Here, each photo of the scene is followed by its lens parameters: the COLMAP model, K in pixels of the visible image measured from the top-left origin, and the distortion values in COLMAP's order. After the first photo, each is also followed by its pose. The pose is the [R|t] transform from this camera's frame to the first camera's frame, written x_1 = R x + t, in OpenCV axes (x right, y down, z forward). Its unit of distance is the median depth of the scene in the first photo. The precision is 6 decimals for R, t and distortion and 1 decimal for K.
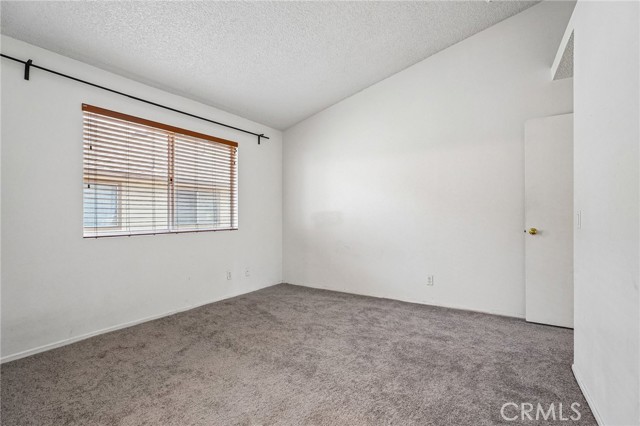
lens RADIAL K [[309.8, 0, 318.1], [0, 309.8, 211.7], [0, 0, 1]] dist [-0.024314, 0.010248]
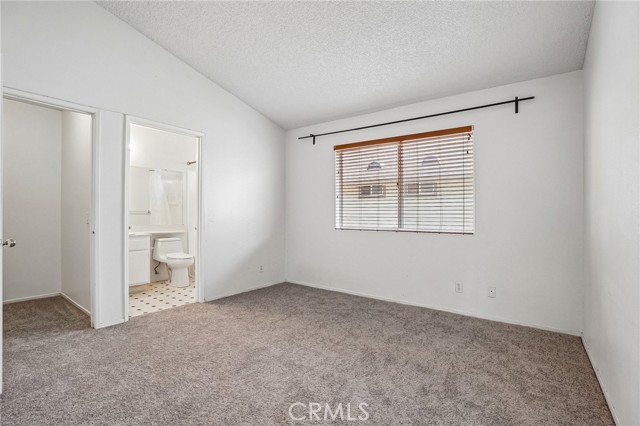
lens RADIAL K [[309.8, 0, 316.0], [0, 309.8, 214.3], [0, 0, 1]] dist [-0.024314, 0.010248]
pose [[-0.072918, 0.002872, -0.997334, 0.584596], [0.002428, 0.999993, 0.002702, 0.003292], [0.997335, -0.002225, -0.072925, 0.677810]]
